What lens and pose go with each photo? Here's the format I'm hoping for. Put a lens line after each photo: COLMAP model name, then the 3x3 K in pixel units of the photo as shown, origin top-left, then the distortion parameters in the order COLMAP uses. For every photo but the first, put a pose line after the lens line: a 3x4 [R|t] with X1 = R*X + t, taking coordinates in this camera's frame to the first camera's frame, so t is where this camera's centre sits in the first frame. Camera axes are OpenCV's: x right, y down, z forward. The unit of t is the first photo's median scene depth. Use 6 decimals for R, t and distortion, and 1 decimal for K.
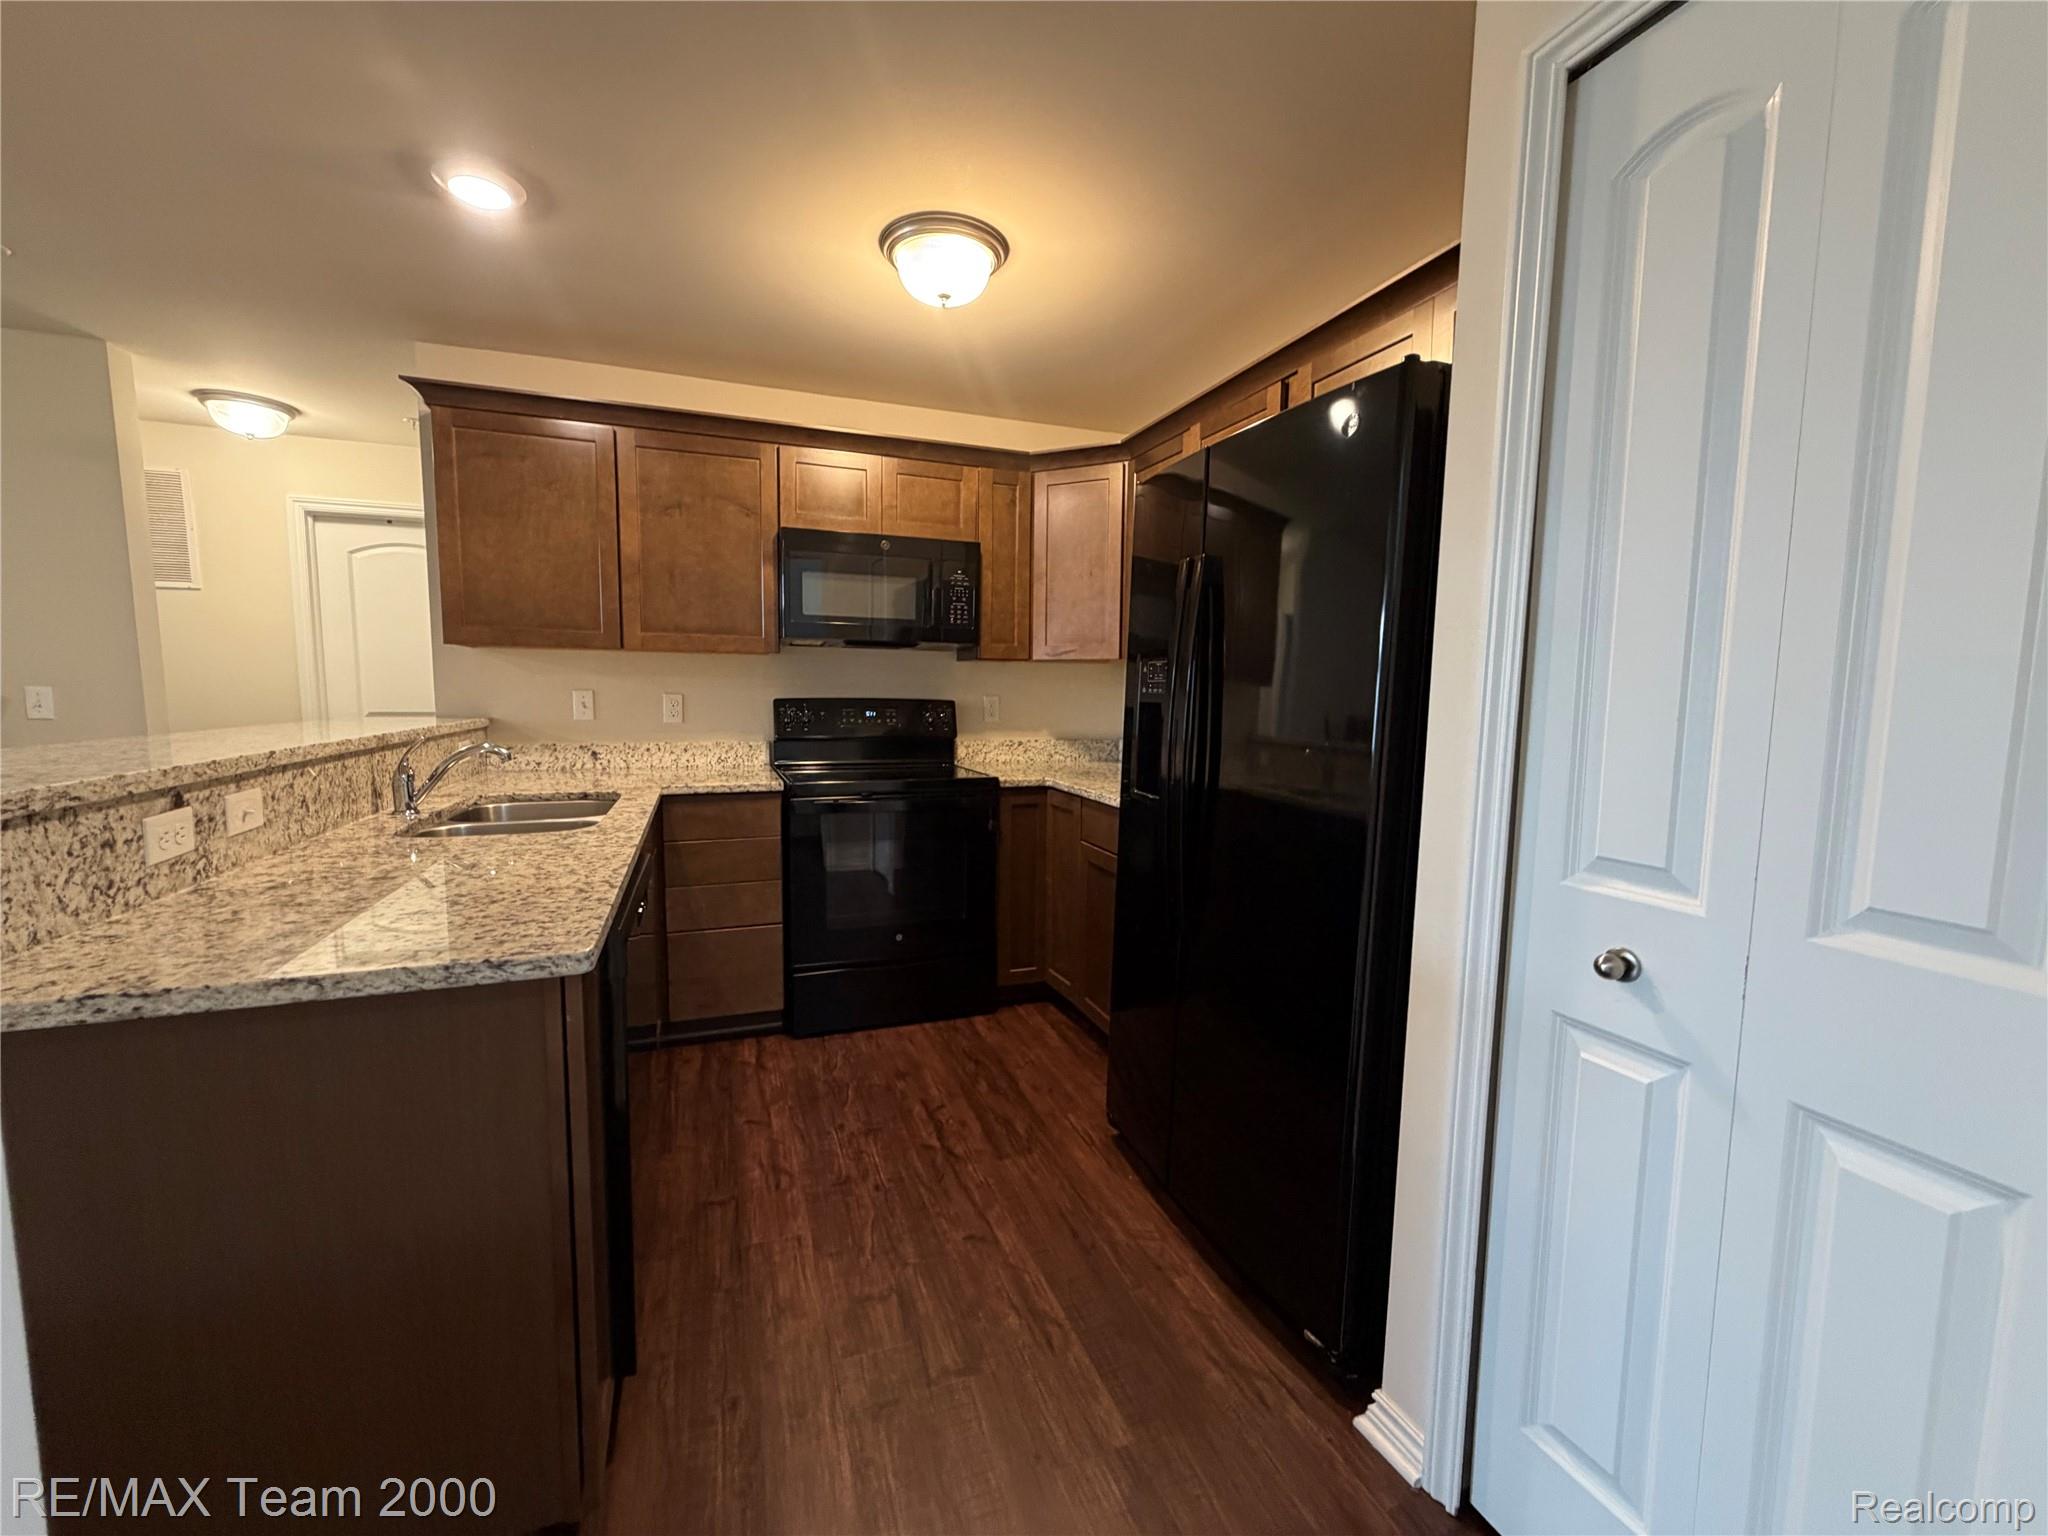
lens RADIAL K [[816.9, 0, 1015.3], [0, 816.9, 767.4], [0, 0, 1]] dist [-0.000044, 0.000441]
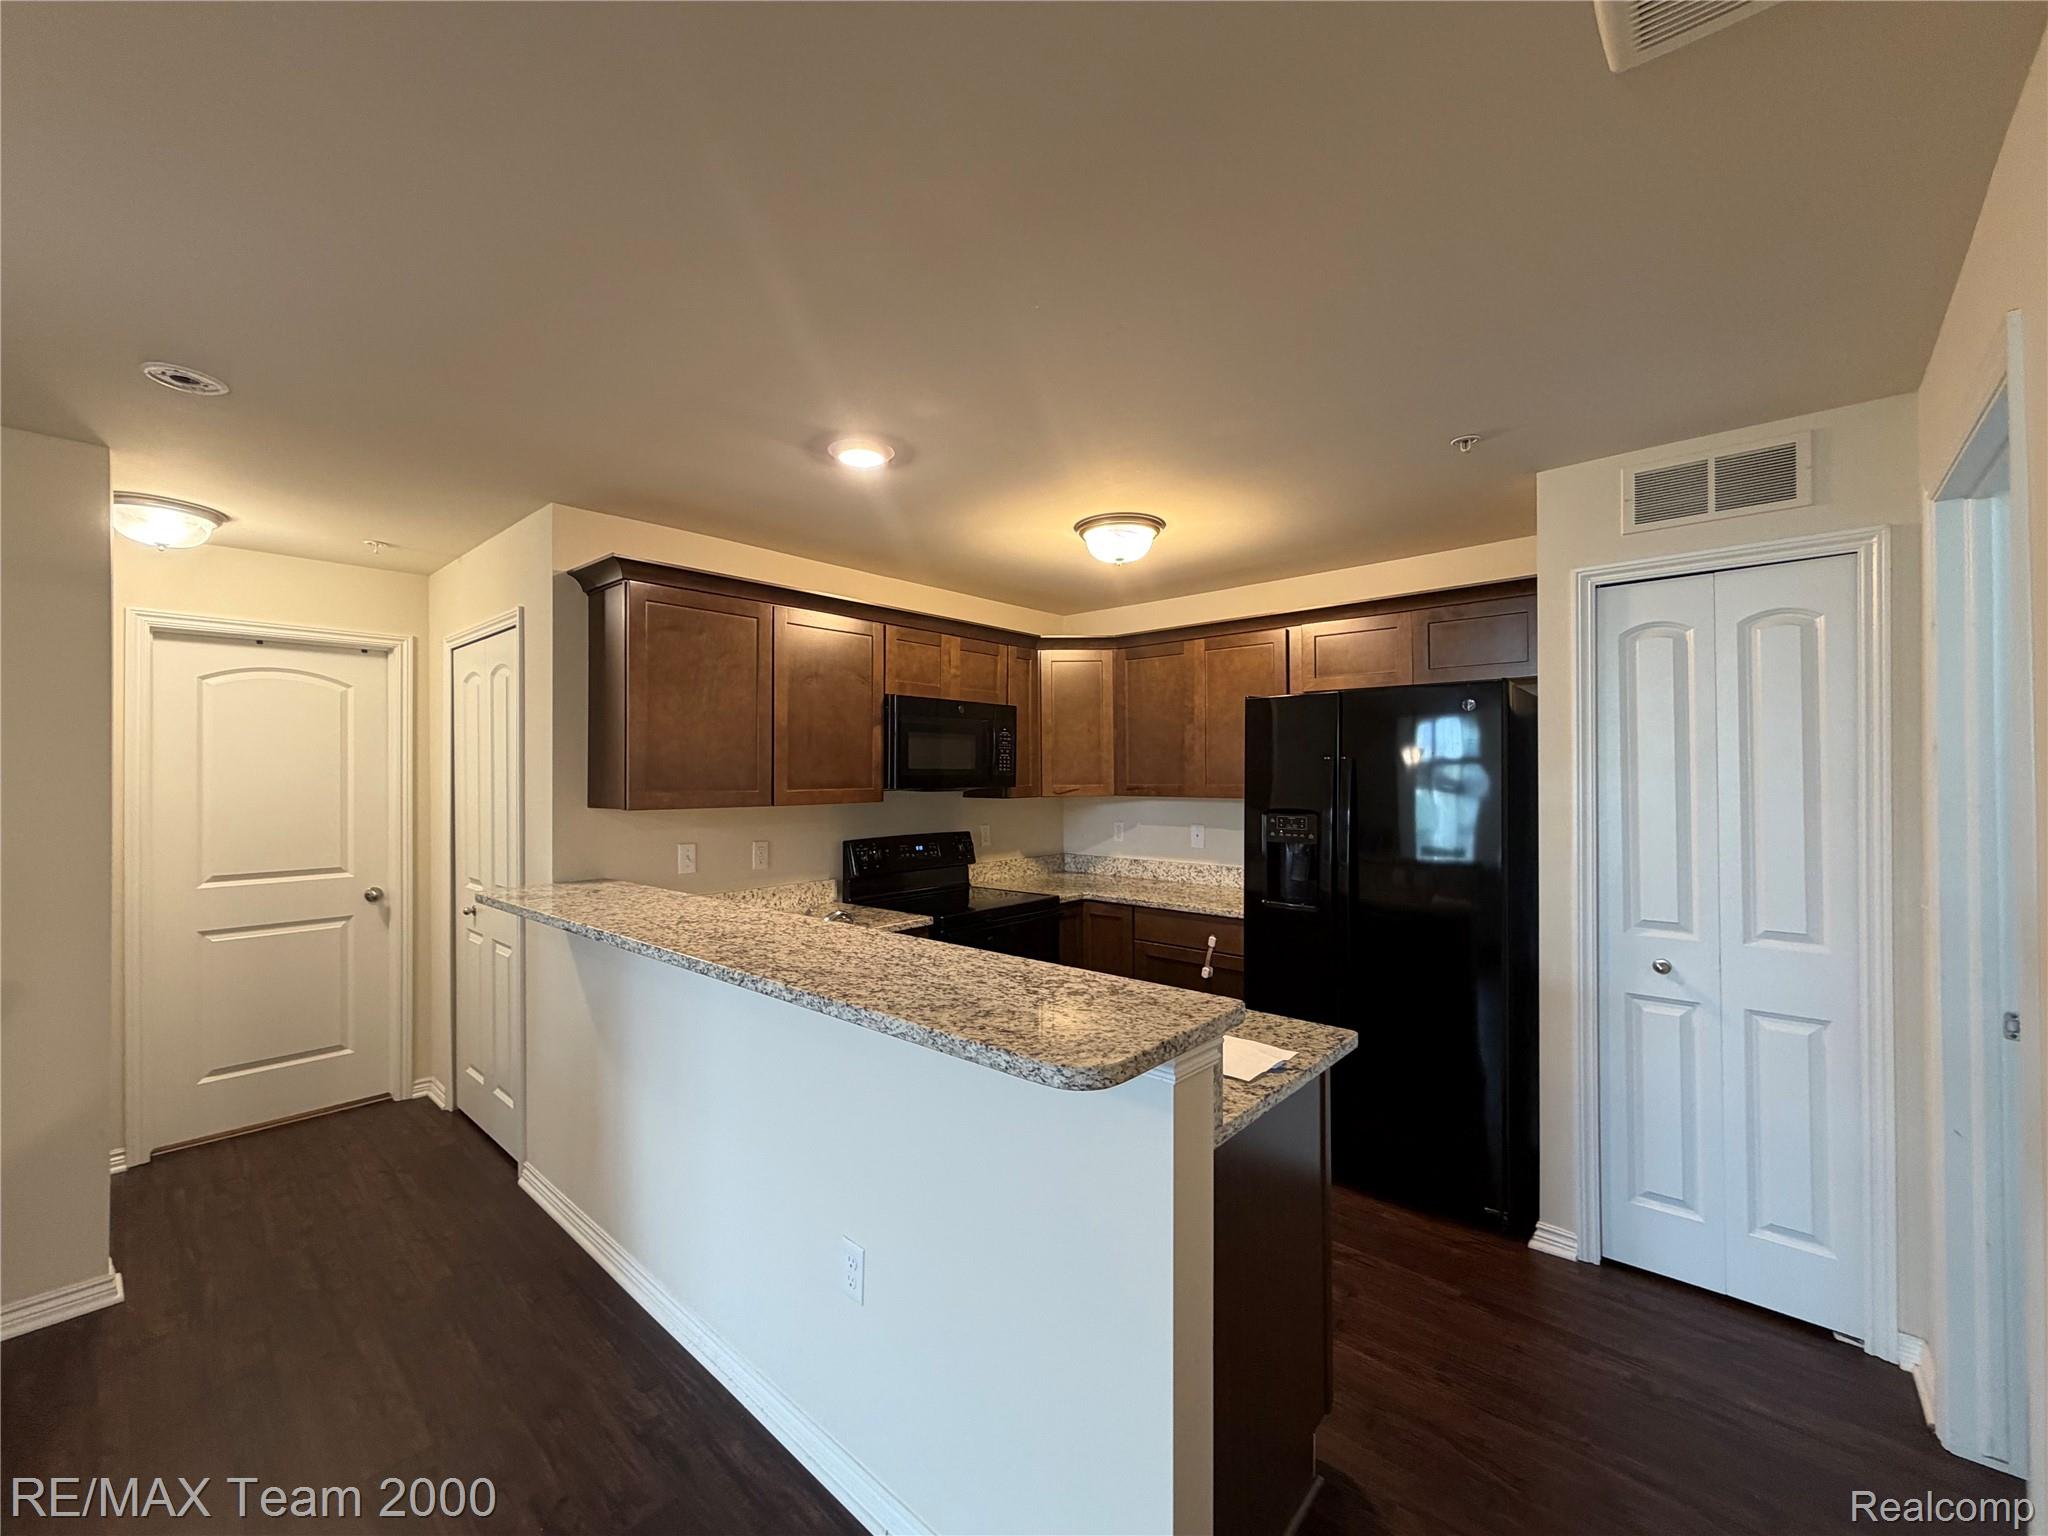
lens RADIAL K [[816.9, 0, 1013.3], [0, 816.9, 766.7], [0, 0, 1]] dist [-0.000044, 0.000441]
pose [[0.885823, -0.012380, 0.463858, -0.745832], [0.060812, 0.994120, -0.089599, -0.086409], [-0.460021, 0.107577, 0.881367, -0.098531]]
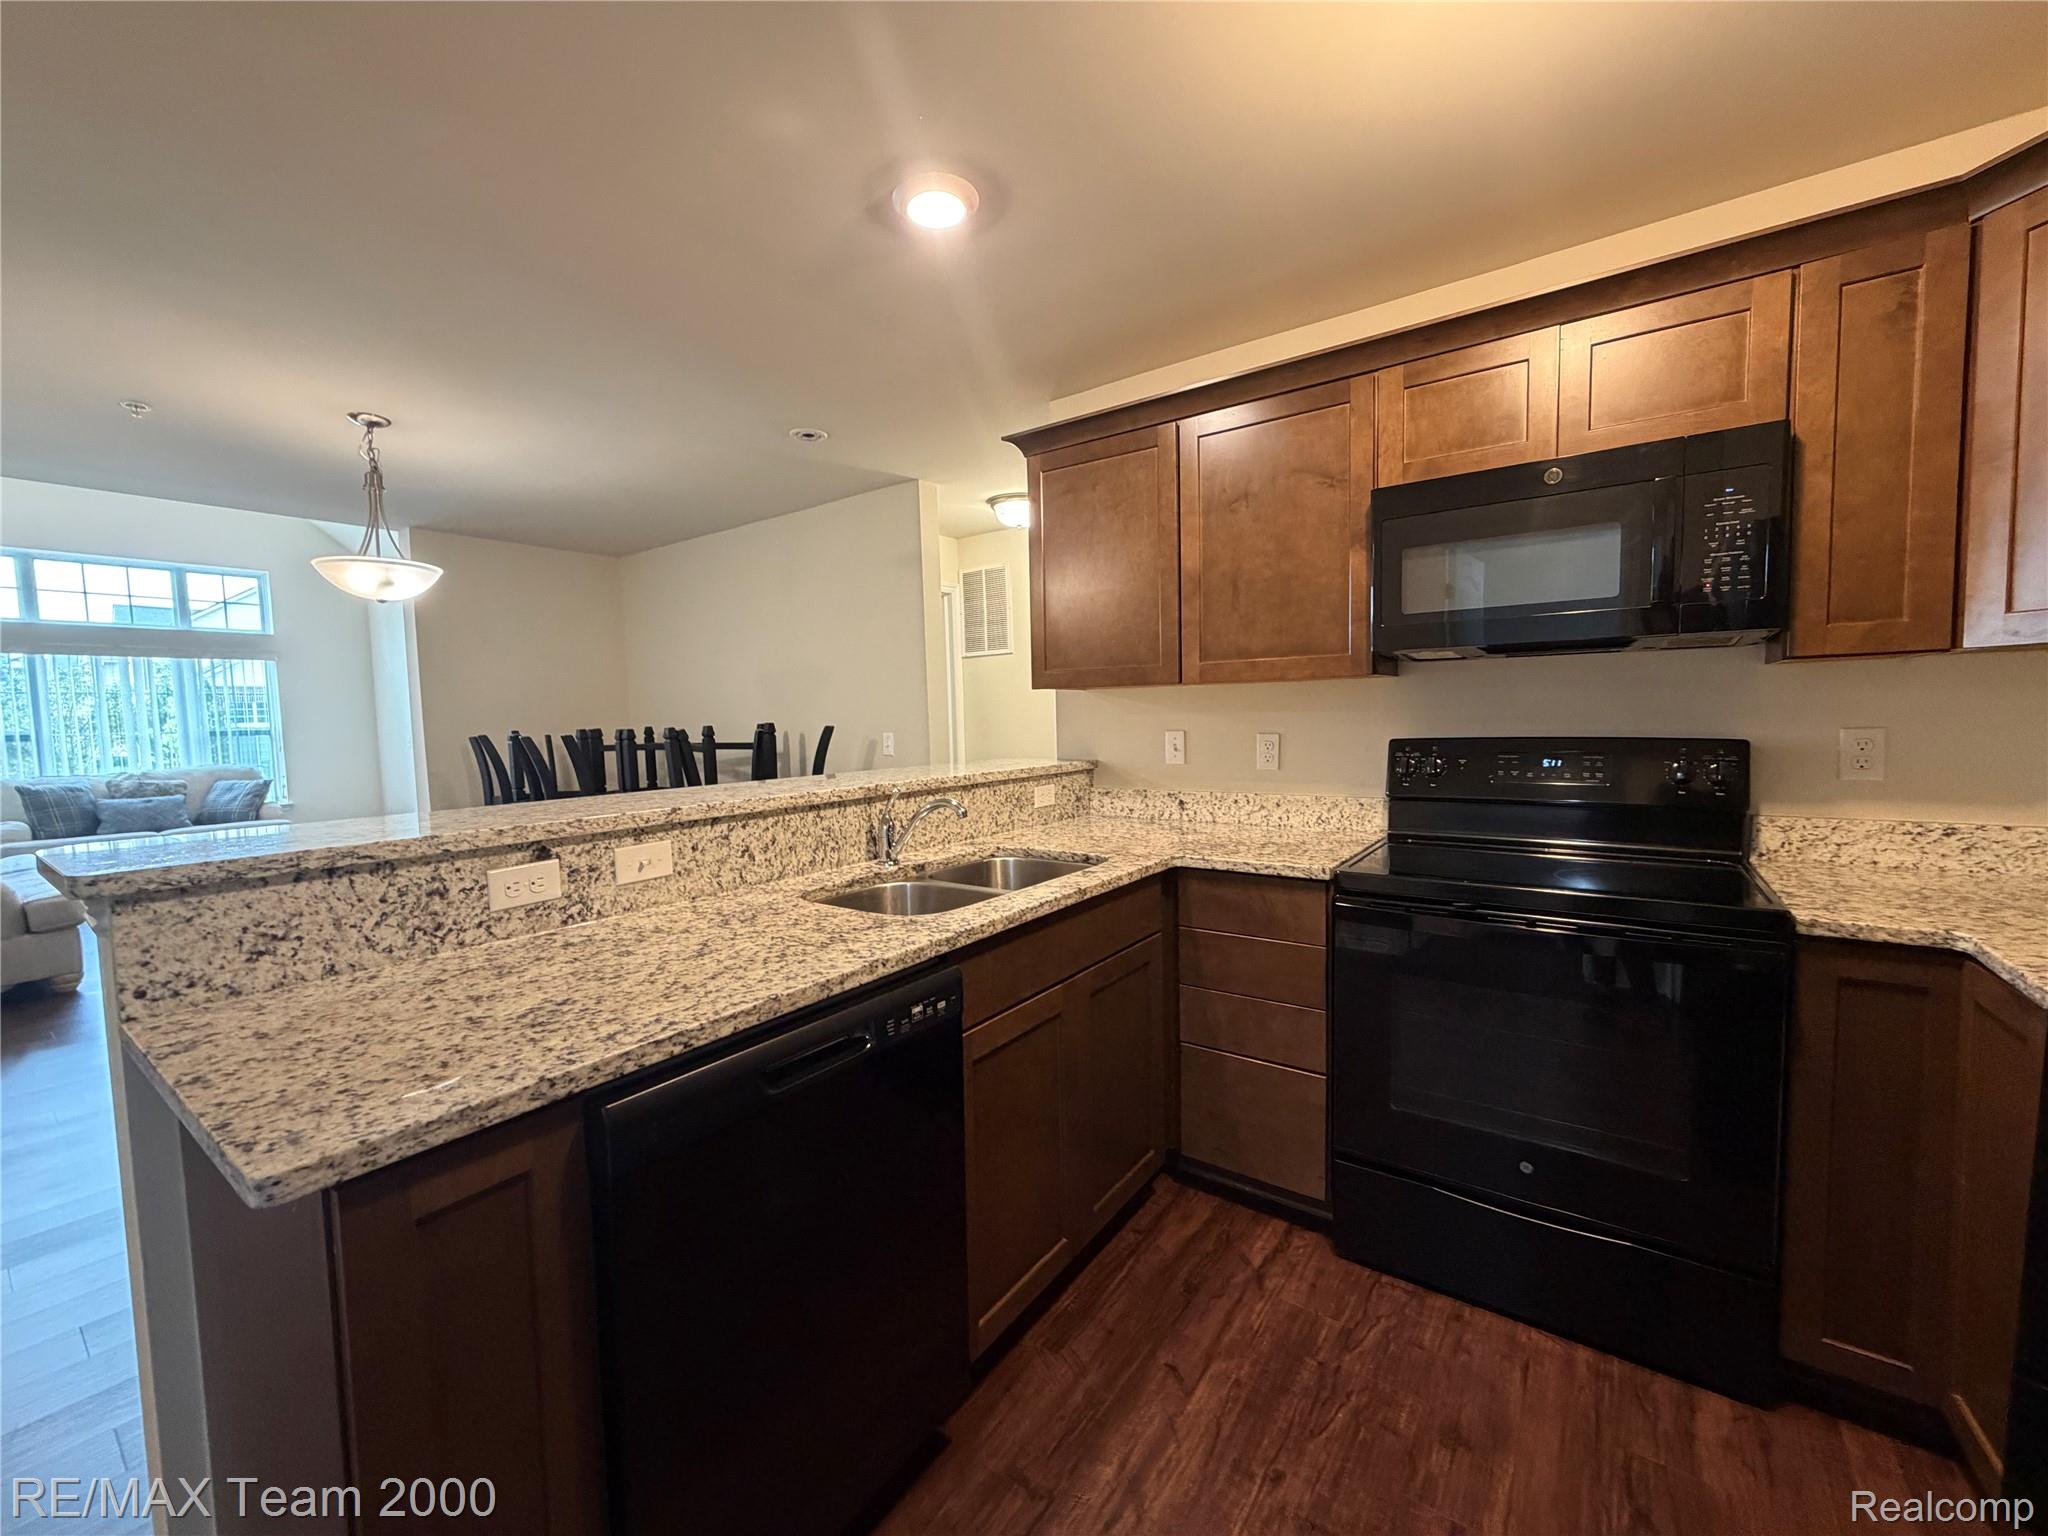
lens RADIAL K [[816.9, 0, 1014.7], [0, 816.9, 768.1], [0, 0, 1]] dist [-0.000044, 0.000441]
pose [[0.551748, 0.029093, -0.833504, 0.136237], [-0.051187, 0.998689, 0.000975, -0.053384], [0.832439, 0.042126, 0.552513, 0.426438]]
